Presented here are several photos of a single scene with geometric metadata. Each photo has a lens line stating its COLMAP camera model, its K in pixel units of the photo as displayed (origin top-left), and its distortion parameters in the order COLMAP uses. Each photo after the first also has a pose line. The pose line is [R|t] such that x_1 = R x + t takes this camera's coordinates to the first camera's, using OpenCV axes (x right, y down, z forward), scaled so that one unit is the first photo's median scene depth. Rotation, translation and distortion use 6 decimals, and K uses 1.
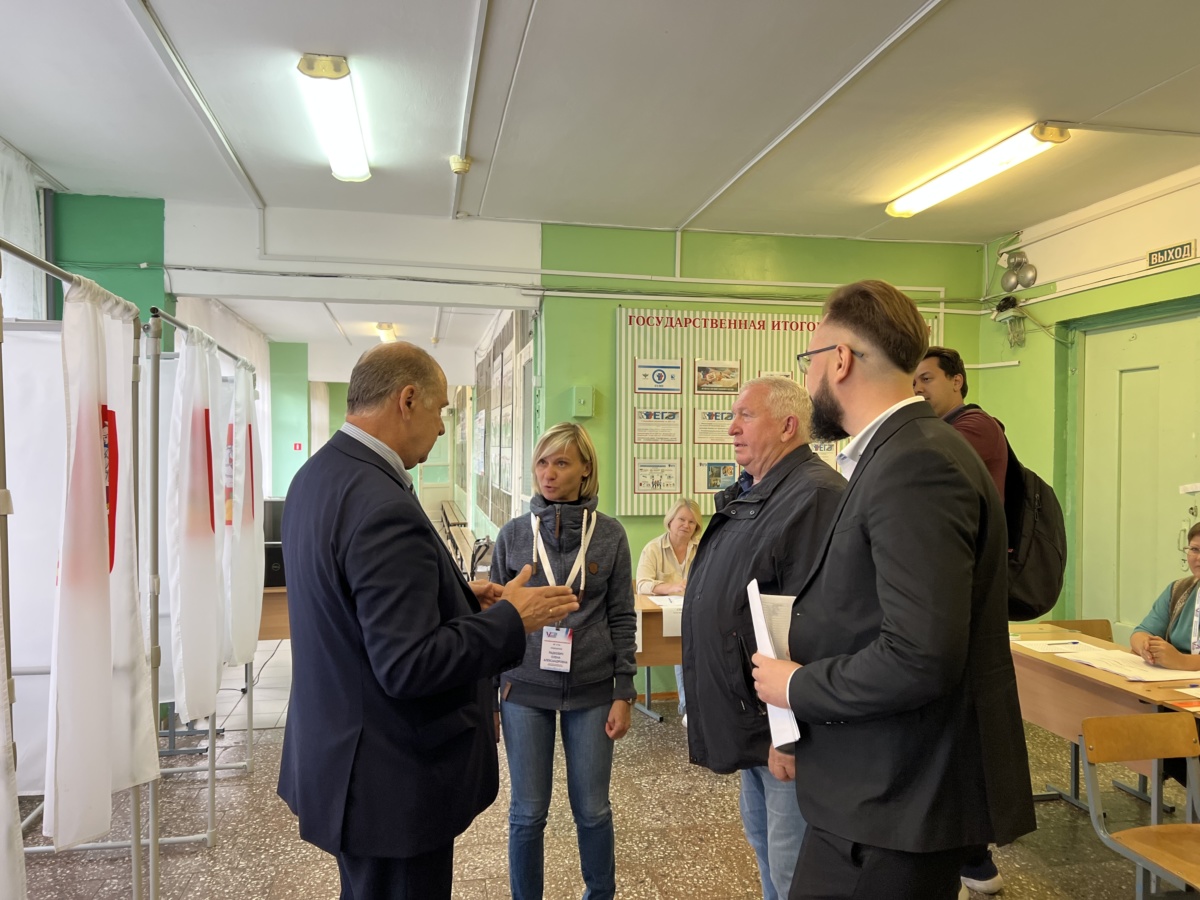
lens RADIAL K [[905.3, 0, 598.0], [0, 905.3, 459.8], [0, 0, 1]] dist [0.063902, -0.081171]
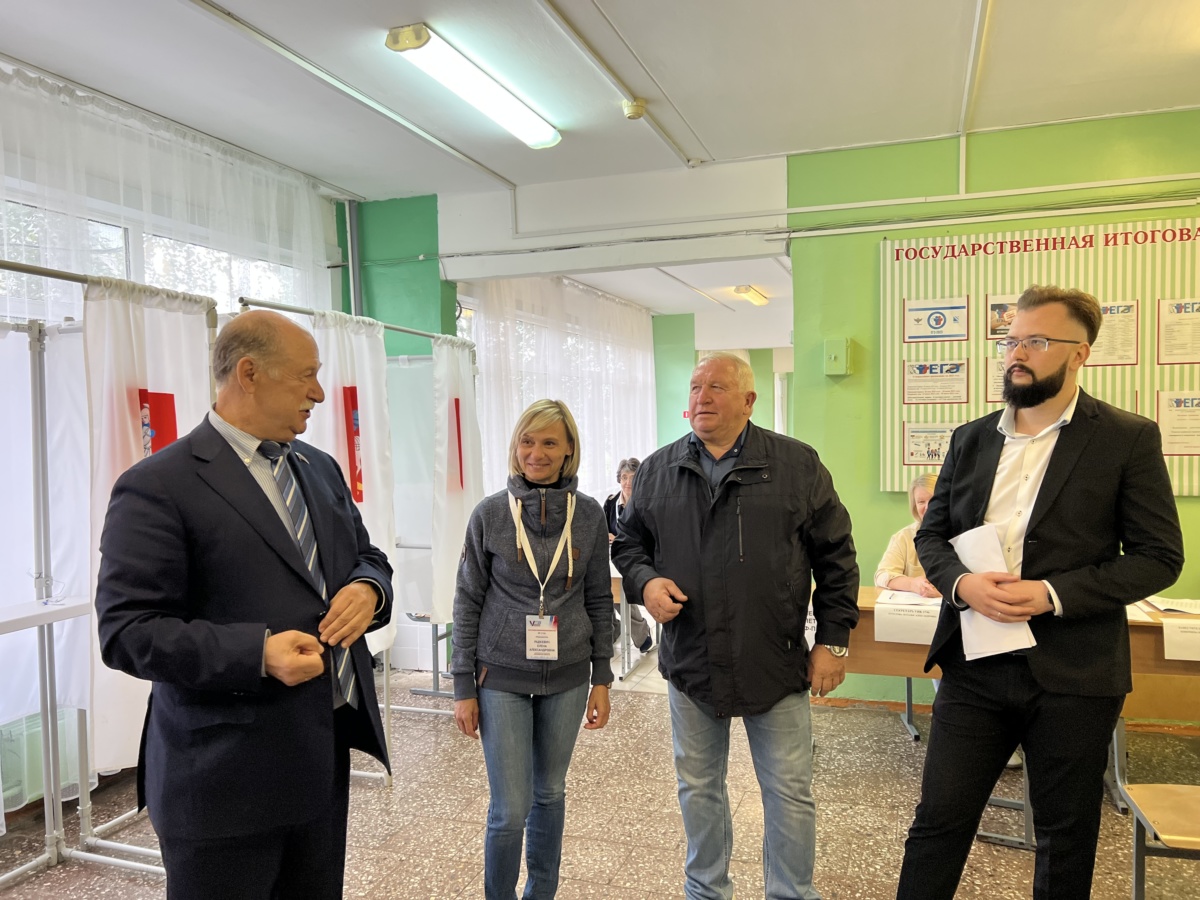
lens RADIAL K [[905.3, 0, 577.4], [0, 905.3, 478.0], [0, 0, 1]] dist [0.063902, -0.081171]
pose [[0.853397, 0.013727, -0.521081, 0.222506], [0.016064, 0.998486, 0.052611, 0.000484], [0.521015, -0.053269, 0.851884, 0.126670]]
